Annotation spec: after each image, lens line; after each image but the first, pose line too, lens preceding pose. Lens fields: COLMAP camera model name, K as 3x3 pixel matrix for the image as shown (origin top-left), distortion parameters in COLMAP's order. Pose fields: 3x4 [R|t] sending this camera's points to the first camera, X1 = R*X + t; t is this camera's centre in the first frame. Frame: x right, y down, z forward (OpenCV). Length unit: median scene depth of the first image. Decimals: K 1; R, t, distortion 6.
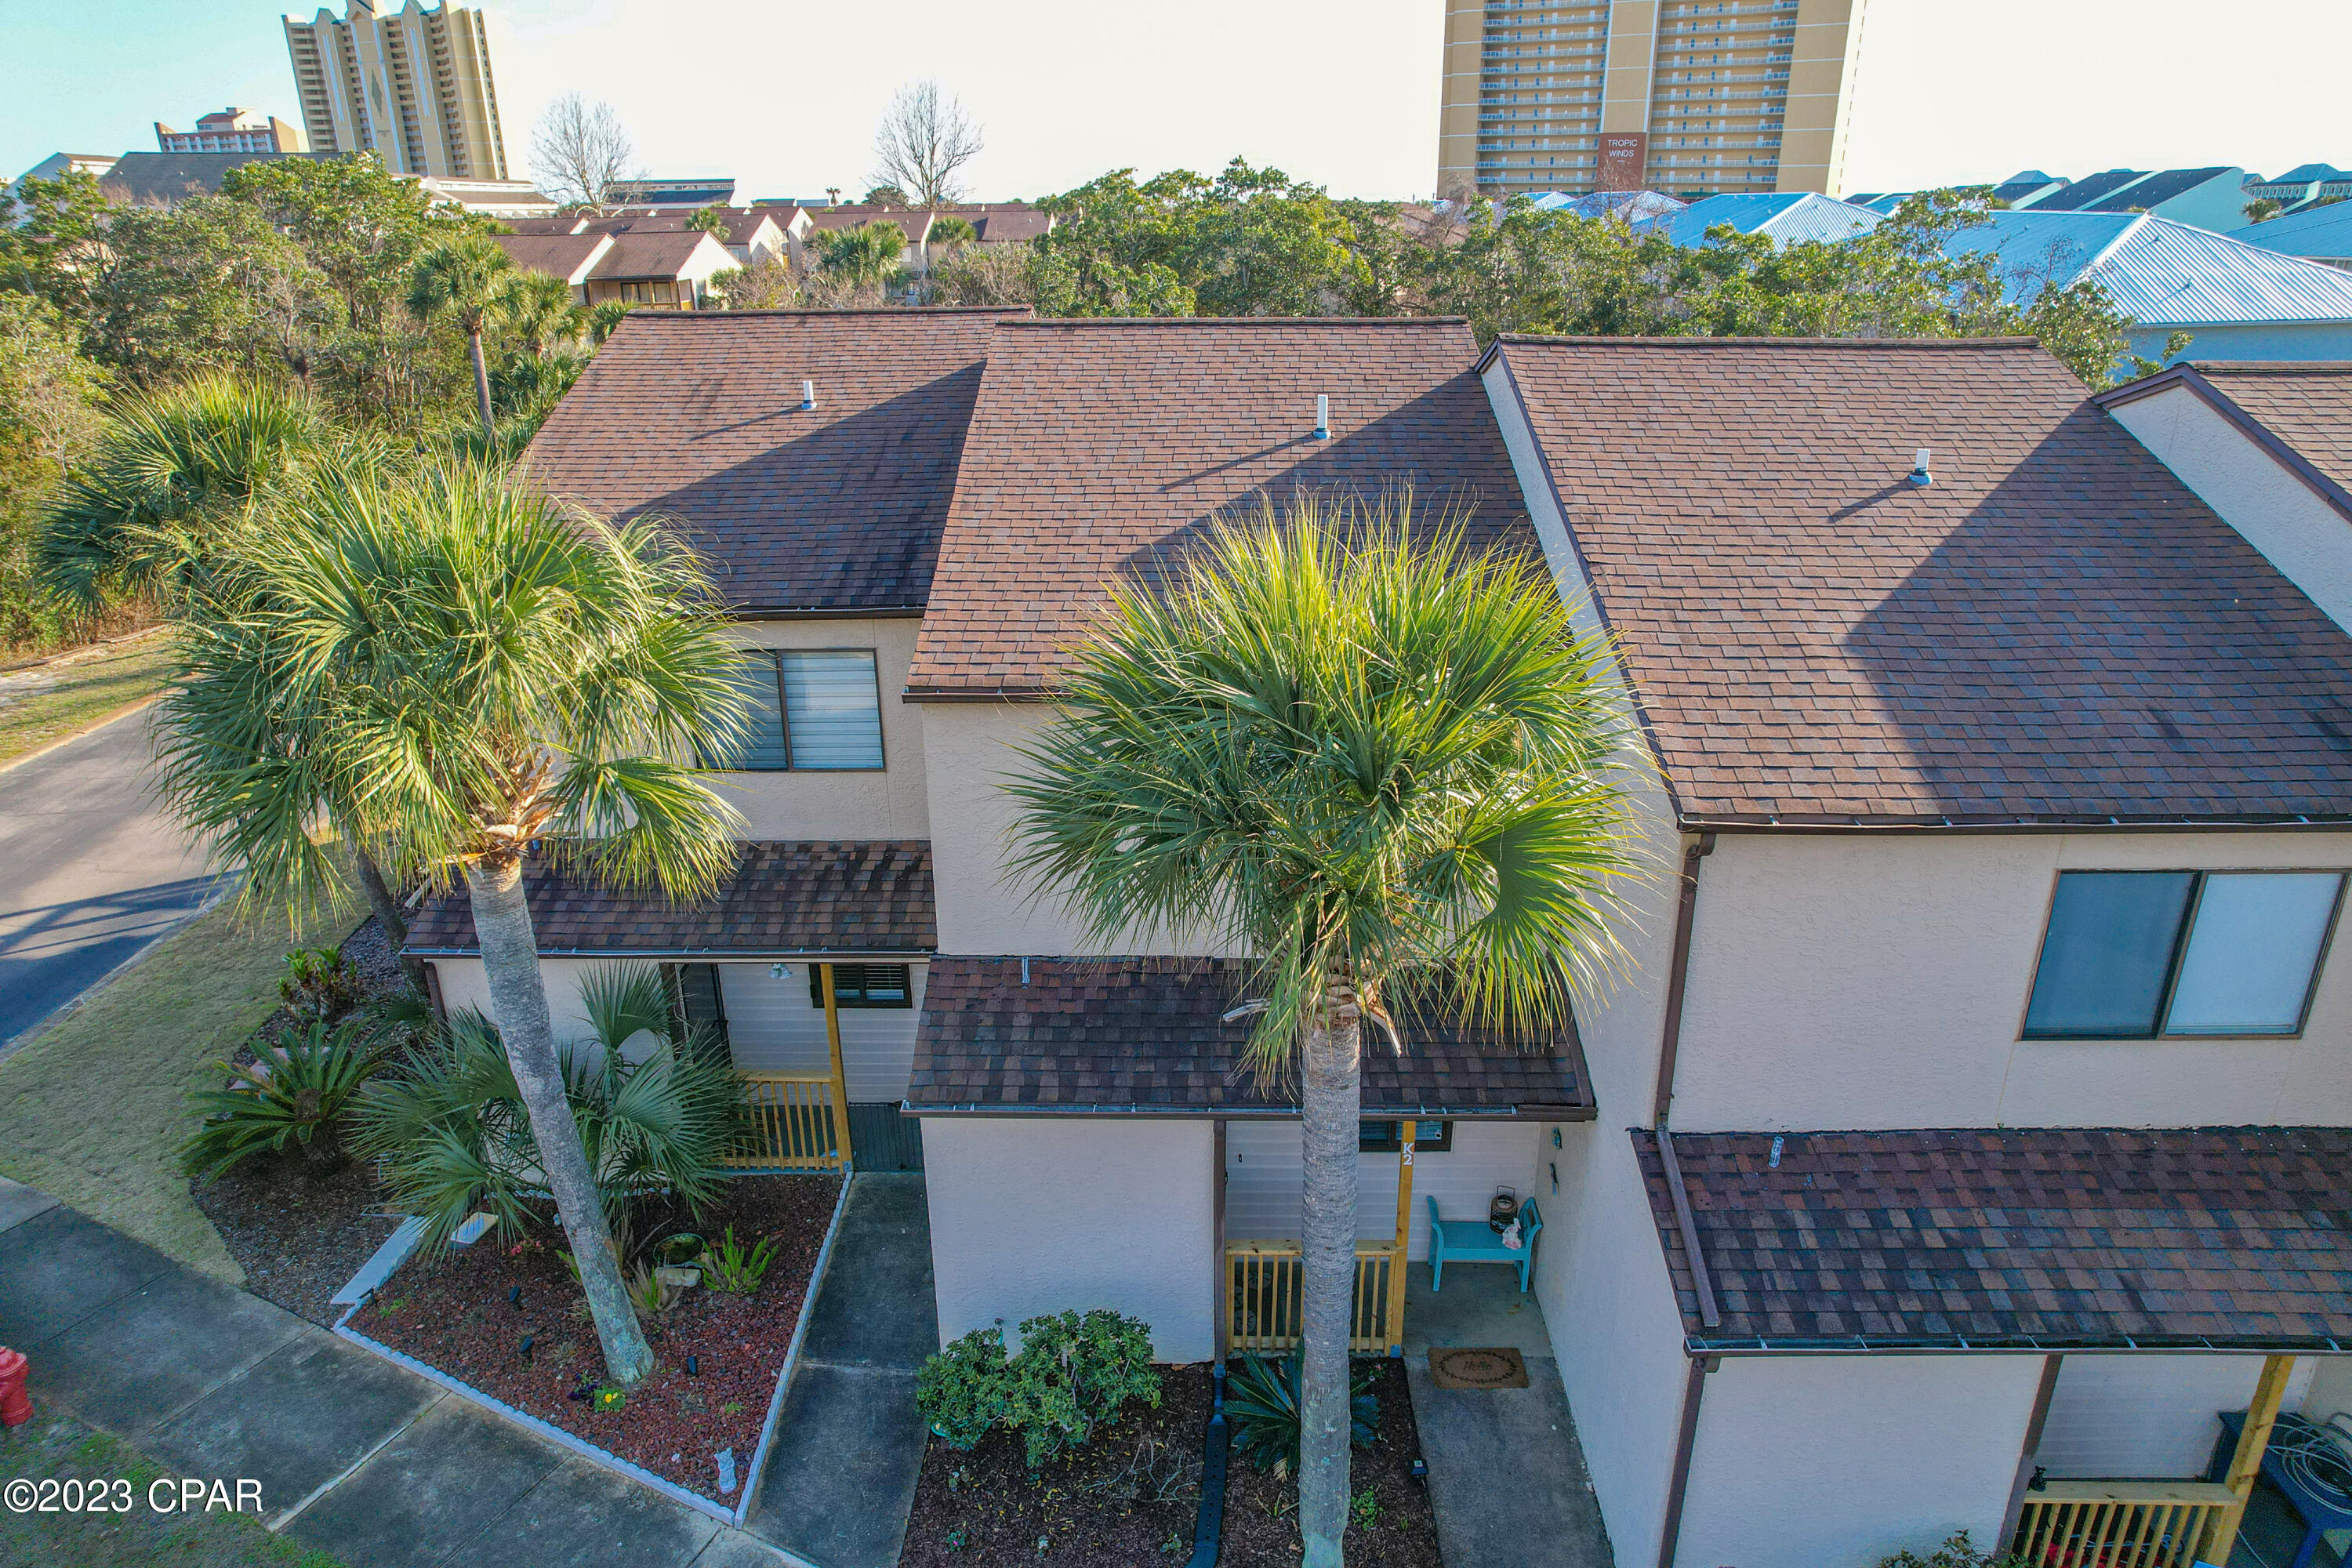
lens RADIAL K [[1524.9, 0, 1208.3], [0, 1524.9, 816.2], [0, 0, 1]] dist [-0.082300, 0.070225]
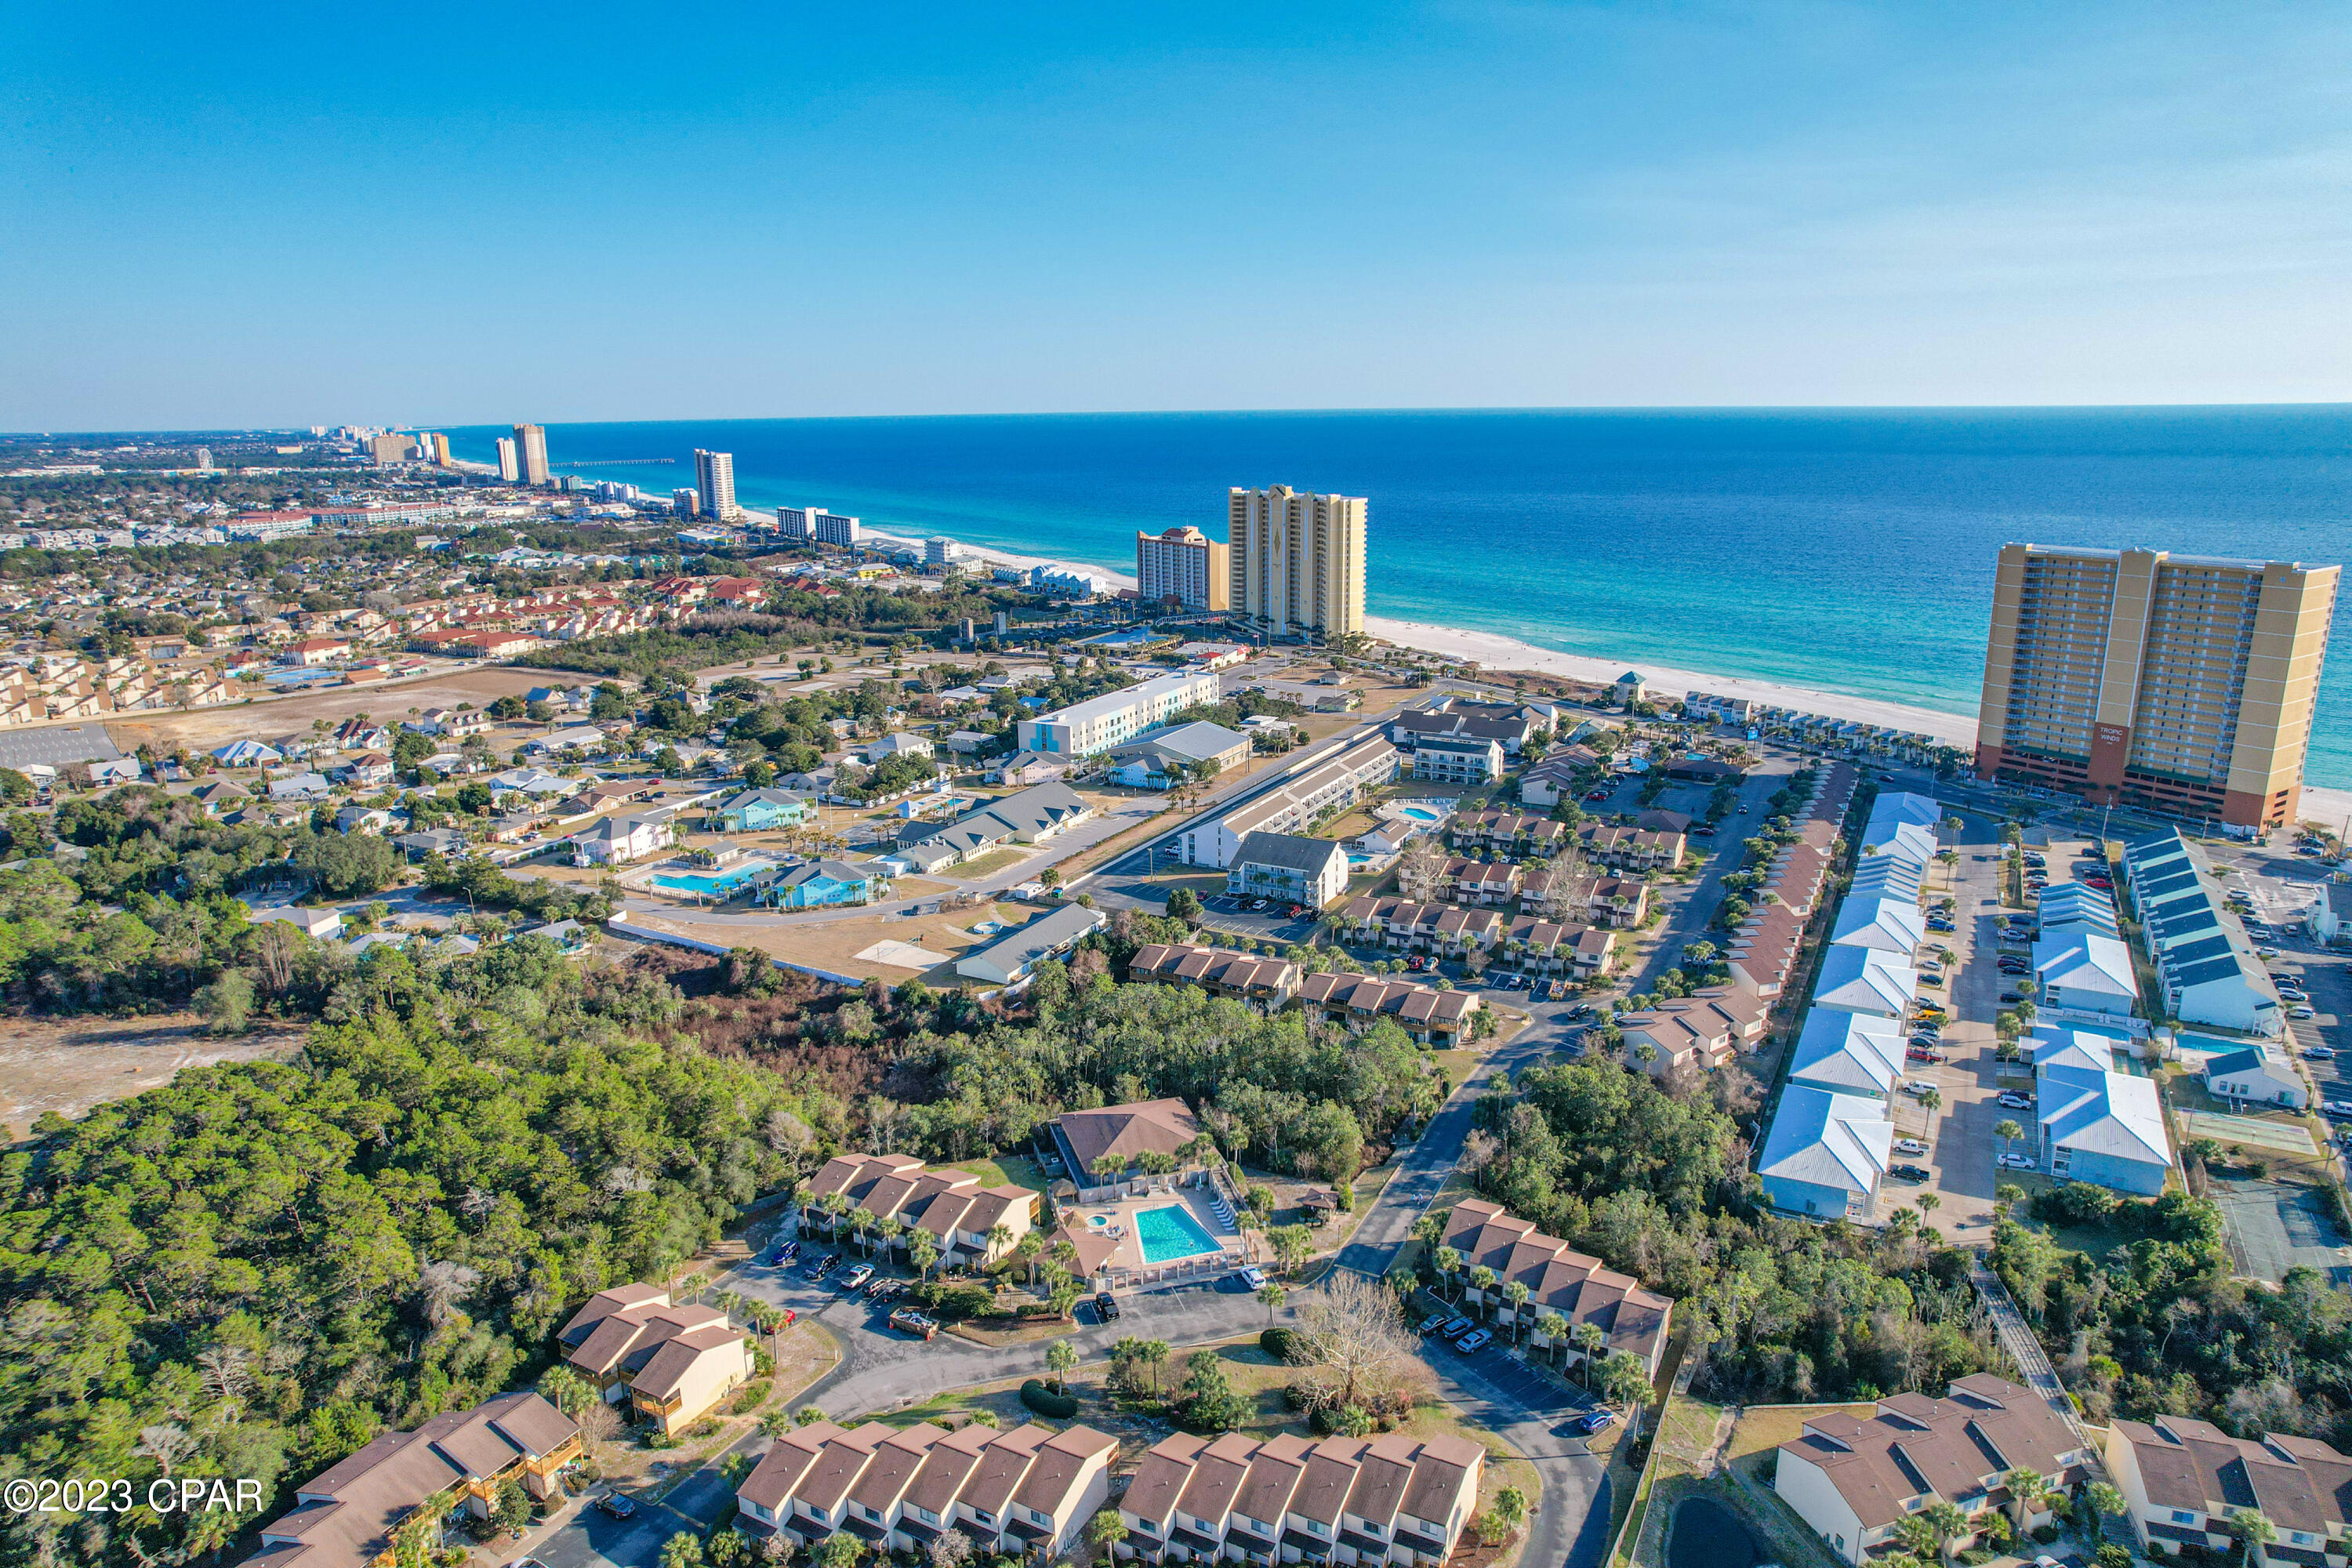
lens RADIAL K [[1502.1, 0, 1183.5], [0, 1502.1, 798.6], [0, 0, 1]] dist [-0.073455, 0.066238]
pose [[0.886194, 0.111673, -0.449655, 0.127348], [-0.164606, 0.983089, -0.080258, -0.125776], [0.433088, 0.145140, 0.889589, -0.586650]]
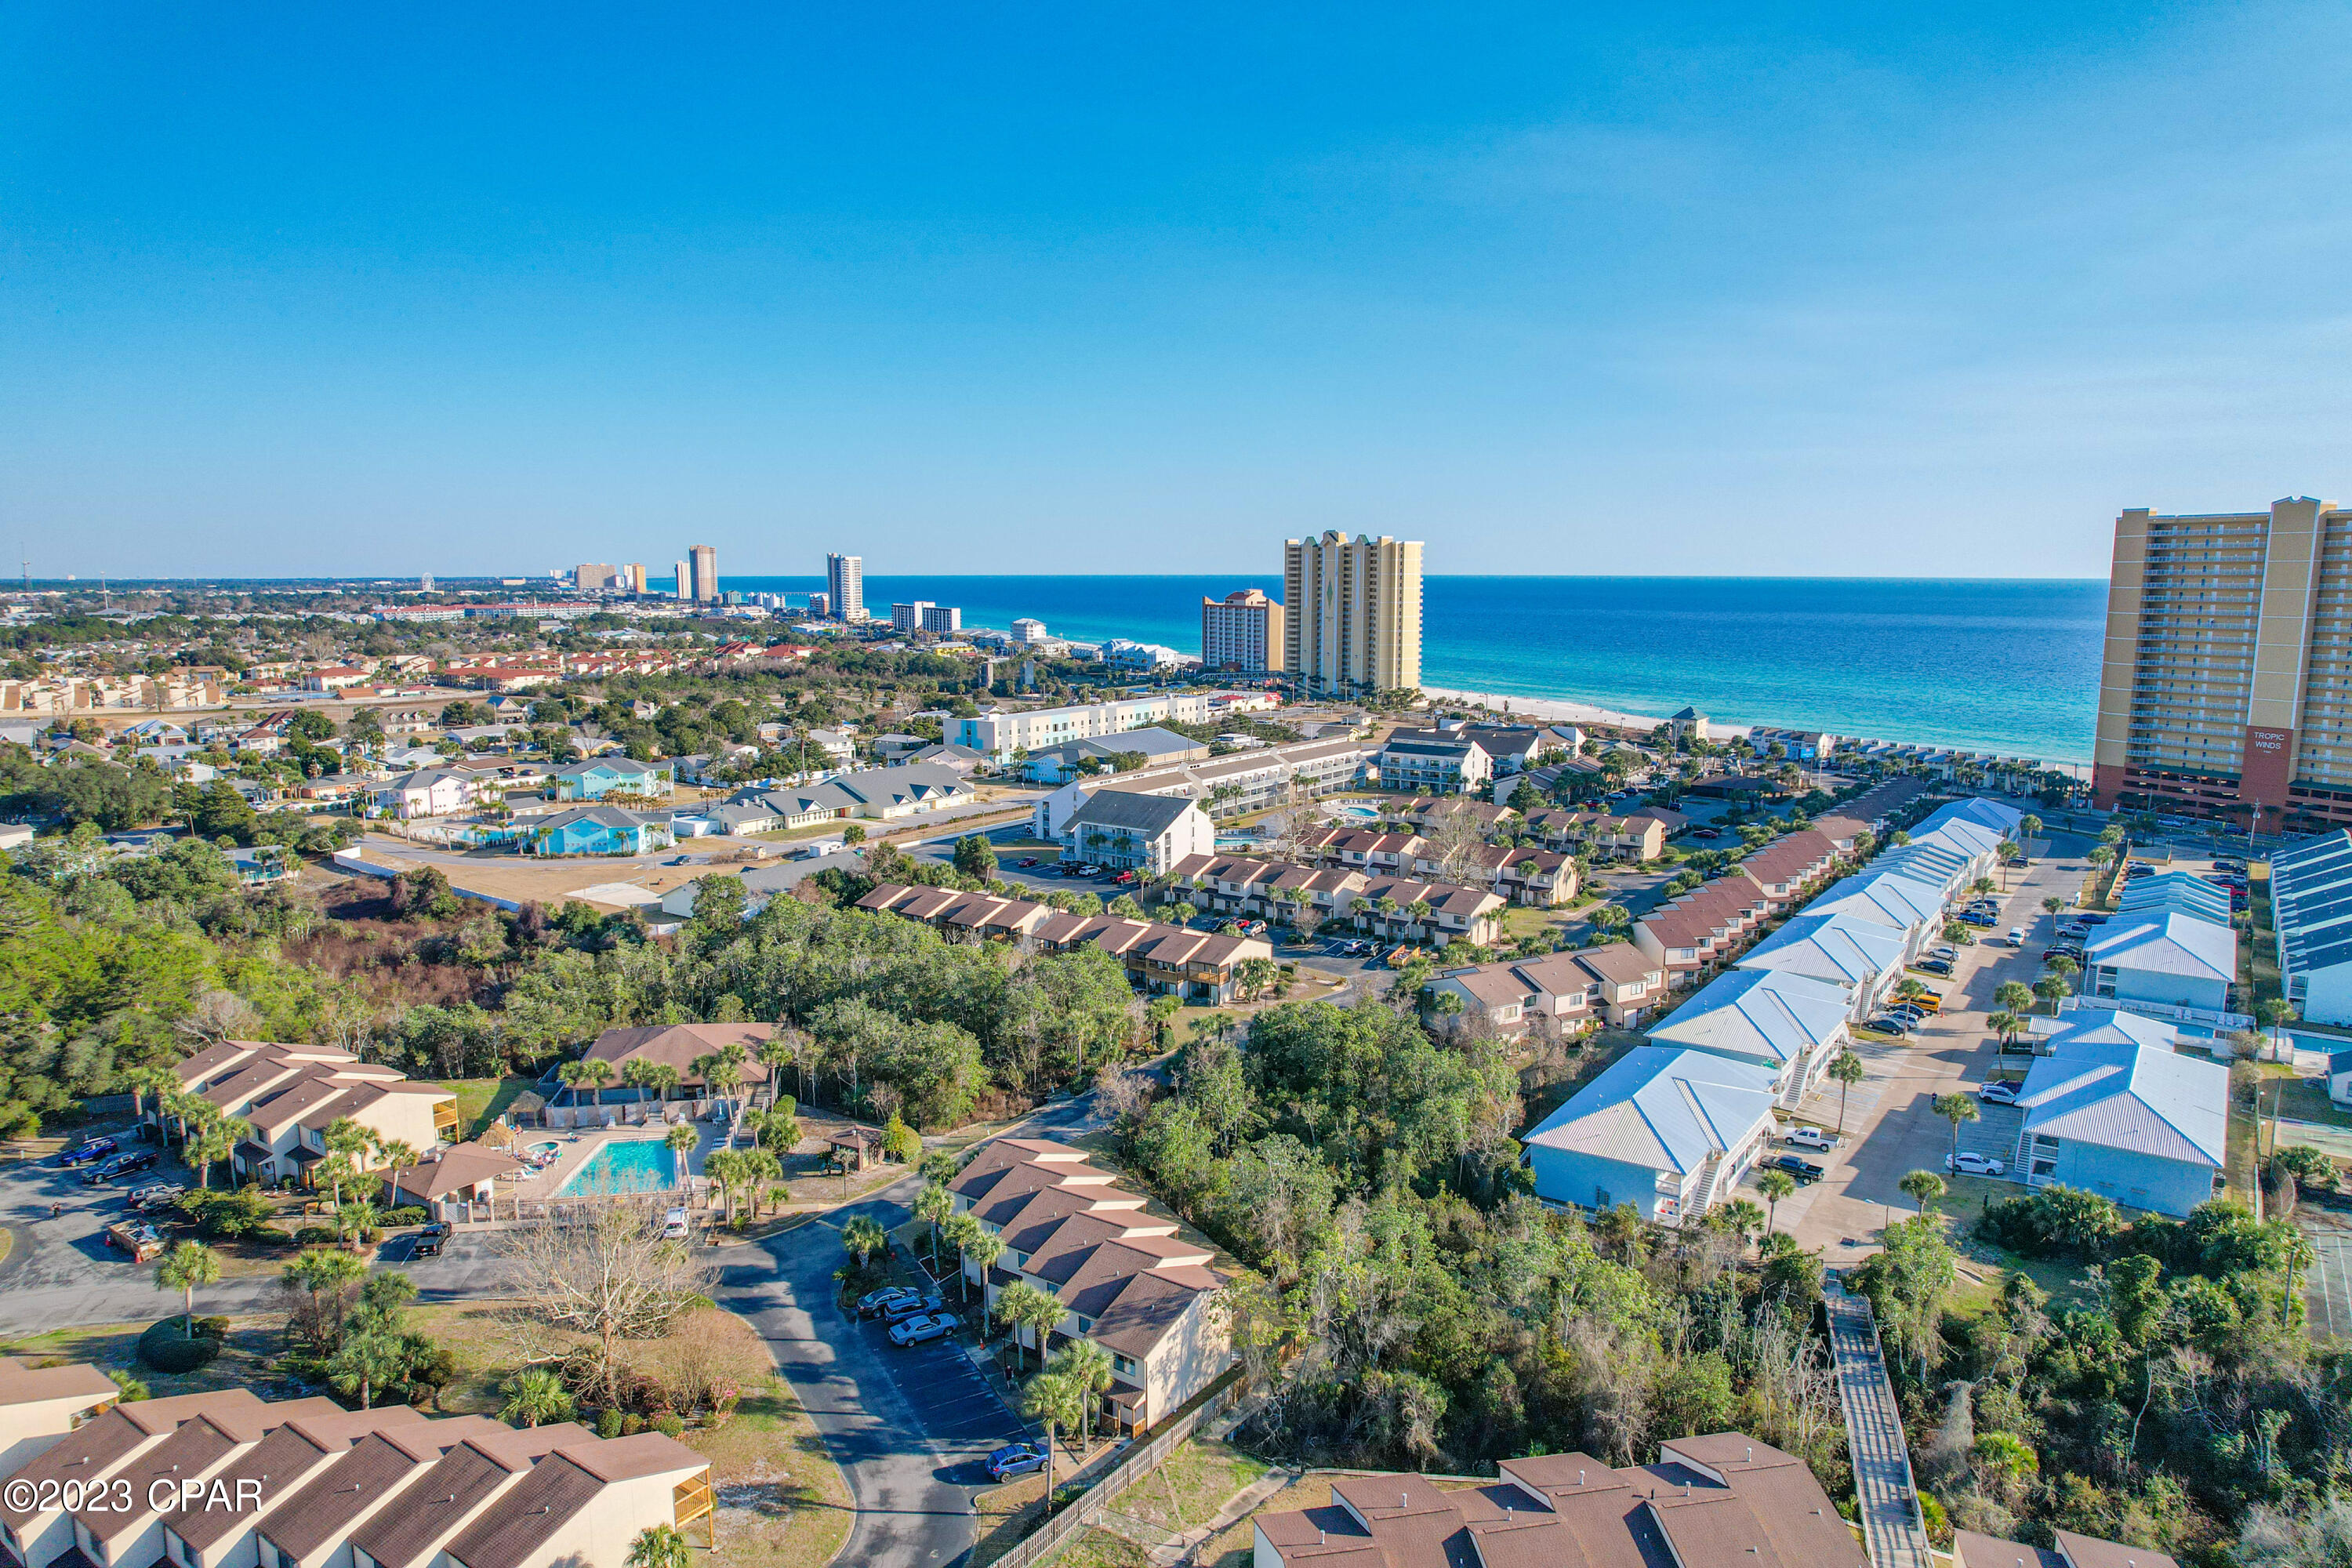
lens RADIAL K [[1502.1, 0, 1183.5], [0, 1502.1, 798.6], [0, 0, 1]] dist [-0.073455, 0.066238]
pose [[0.819179, 0.090780, -0.566309, 0.230718], [-0.217189, 0.962959, -0.159806, -0.059479], [0.530825, 0.253906, 0.808552, -0.267790]]
